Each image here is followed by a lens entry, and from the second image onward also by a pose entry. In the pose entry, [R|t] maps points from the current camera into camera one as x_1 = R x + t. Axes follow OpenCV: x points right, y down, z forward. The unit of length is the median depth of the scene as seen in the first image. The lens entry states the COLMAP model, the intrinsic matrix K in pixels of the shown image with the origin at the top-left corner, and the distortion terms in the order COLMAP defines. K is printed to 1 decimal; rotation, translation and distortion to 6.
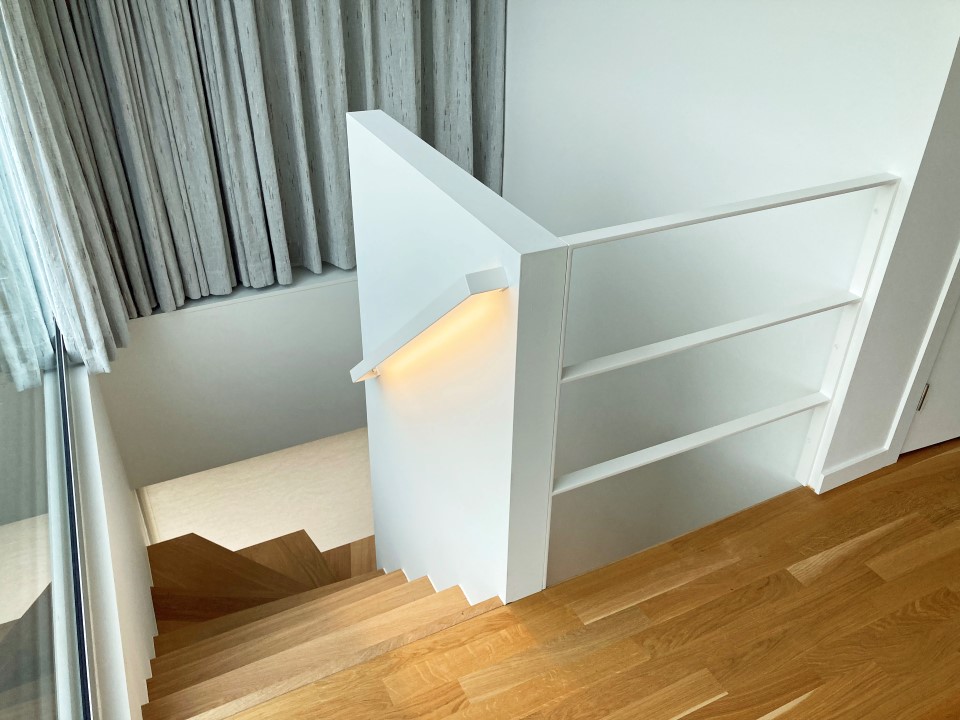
lens RADIAL K [[782.9, 0, 480.0], [0, 782.9, 360.0], [0, 0, 1]] dist [0.000854, 0.001260]
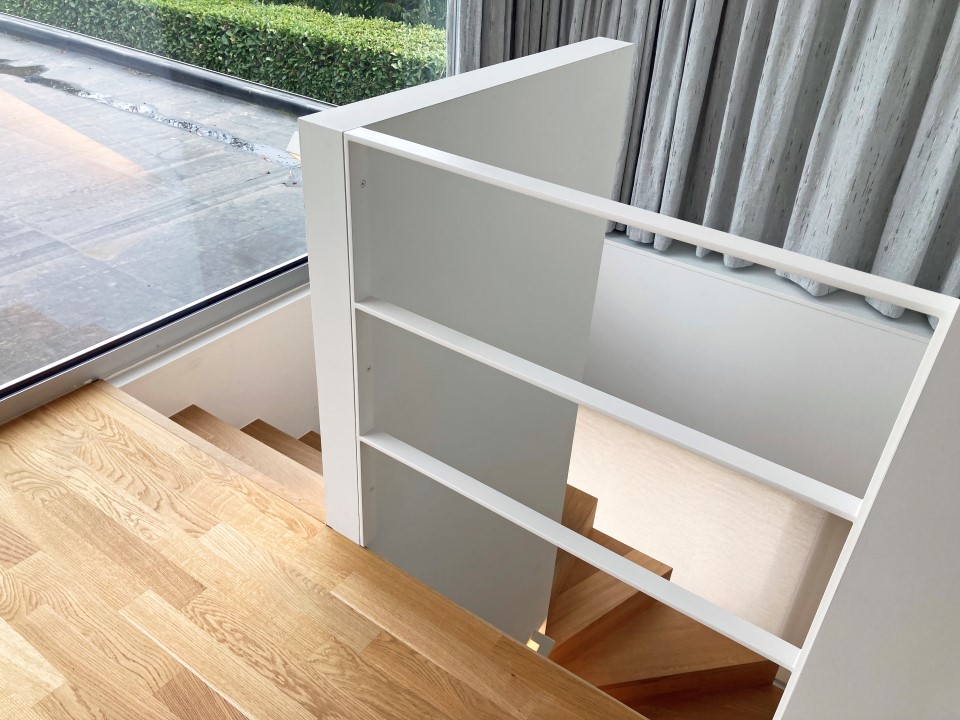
lens RADIAL K [[782.9, 0, 480.0], [0, 782.9, 360.0], [0, 0, 1]] dist [0.000854, 0.001260]
pose [[0.475328, 0.488343, -0.731837, 0.526426], [-0.504810, 0.832647, 0.227738, -0.119344], [0.720576, 0.261189, 0.642301, 0.350179]]
